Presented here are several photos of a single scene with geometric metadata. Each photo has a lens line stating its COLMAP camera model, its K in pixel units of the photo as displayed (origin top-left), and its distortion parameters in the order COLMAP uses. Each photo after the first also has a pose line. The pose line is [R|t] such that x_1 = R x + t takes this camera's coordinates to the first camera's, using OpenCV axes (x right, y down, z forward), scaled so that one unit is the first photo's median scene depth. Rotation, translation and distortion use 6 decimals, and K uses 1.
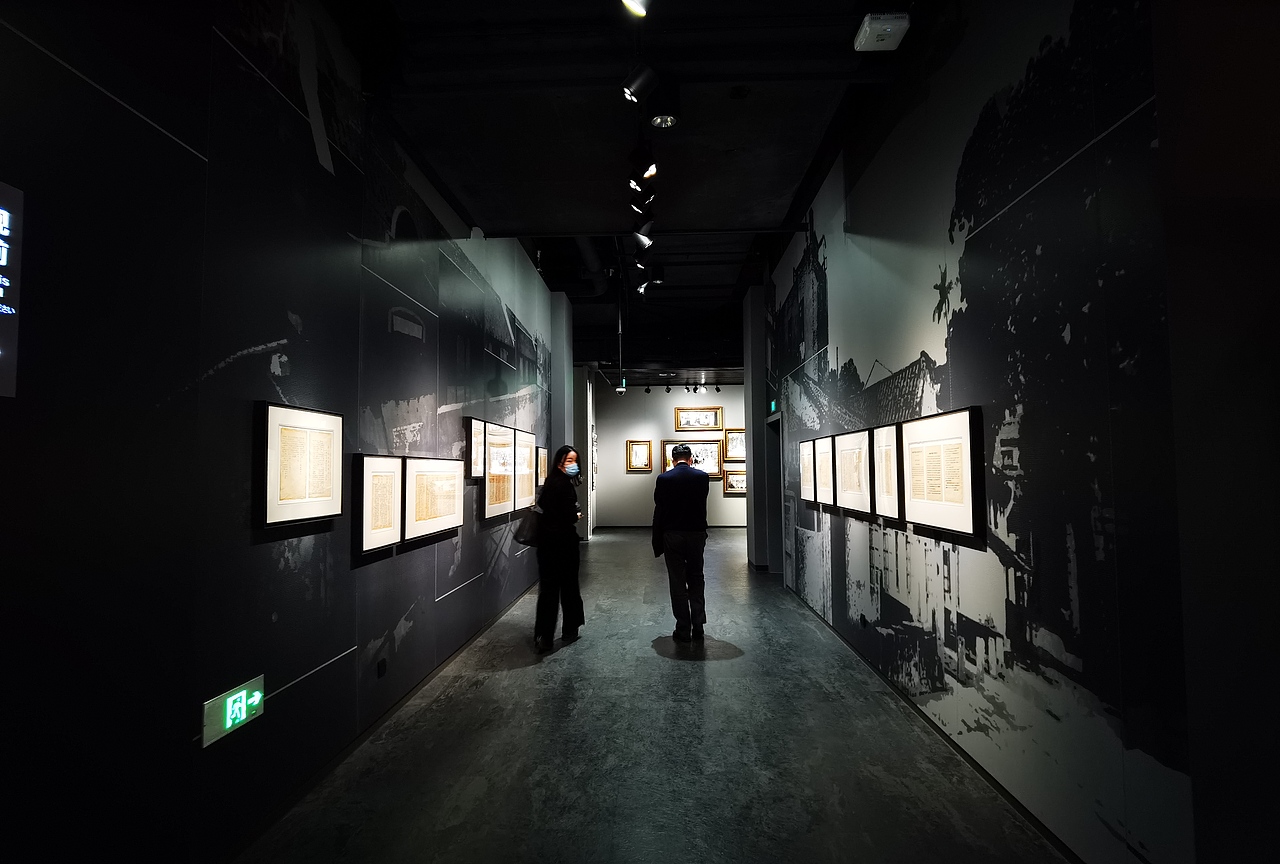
lens RADIAL K [[657.3, 0, 630.7], [0, 657.3, 428.8], [0, 0, 1]] dist [-0.044573, -0.006614]
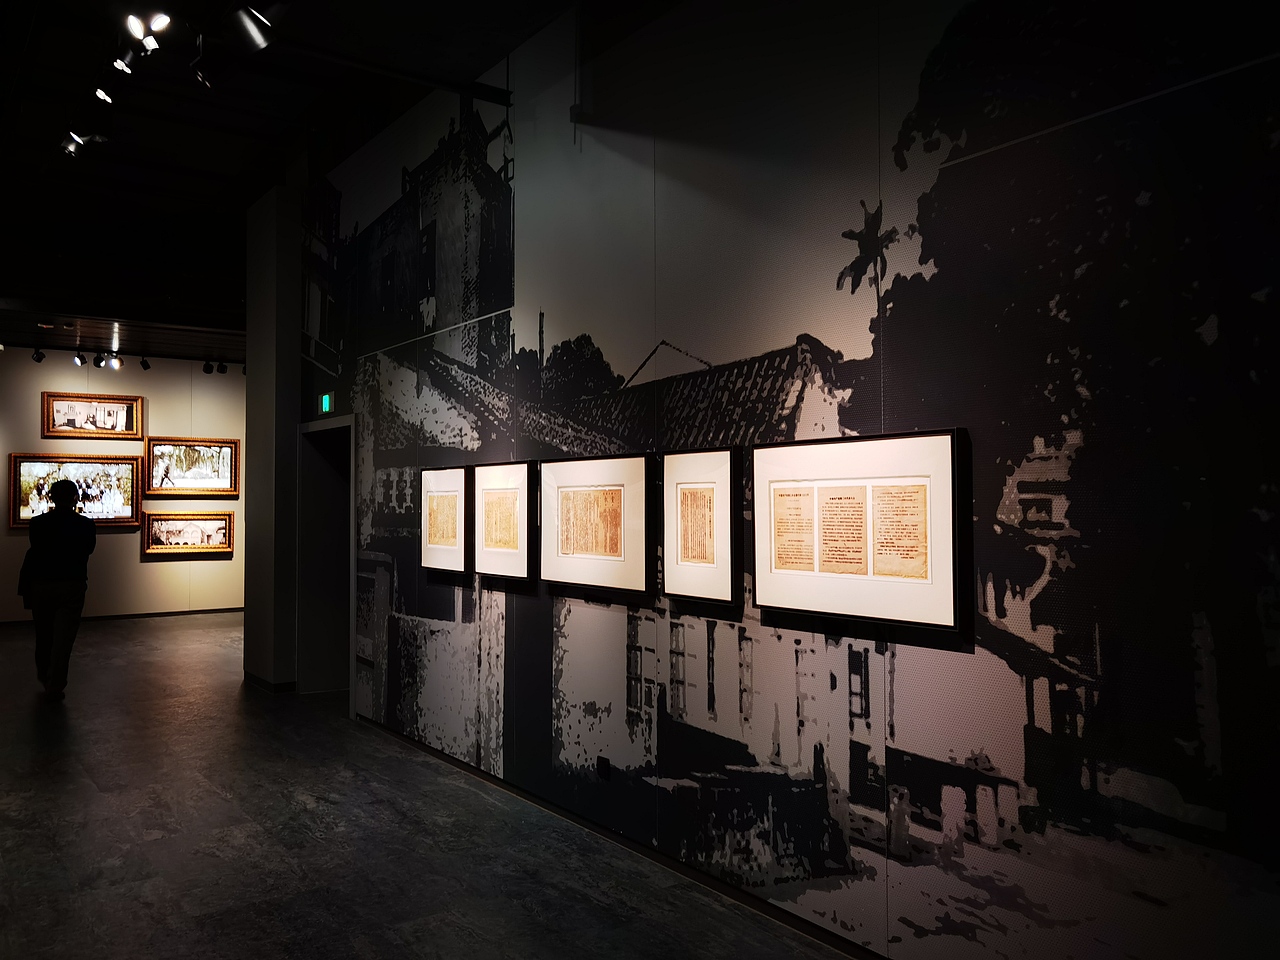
lens RADIAL K [[1018.7, 0, 640.7], [0, 1018.7, 476.4], [0, 0, 1]] dist [0.006253, 0.014235]
pose [[0.792664, 0.031020, 0.608869, -0.274525], [-0.048256, 0.998764, 0.011939, 0.013120], [-0.607746, -0.038846, 0.793181, 0.316748]]
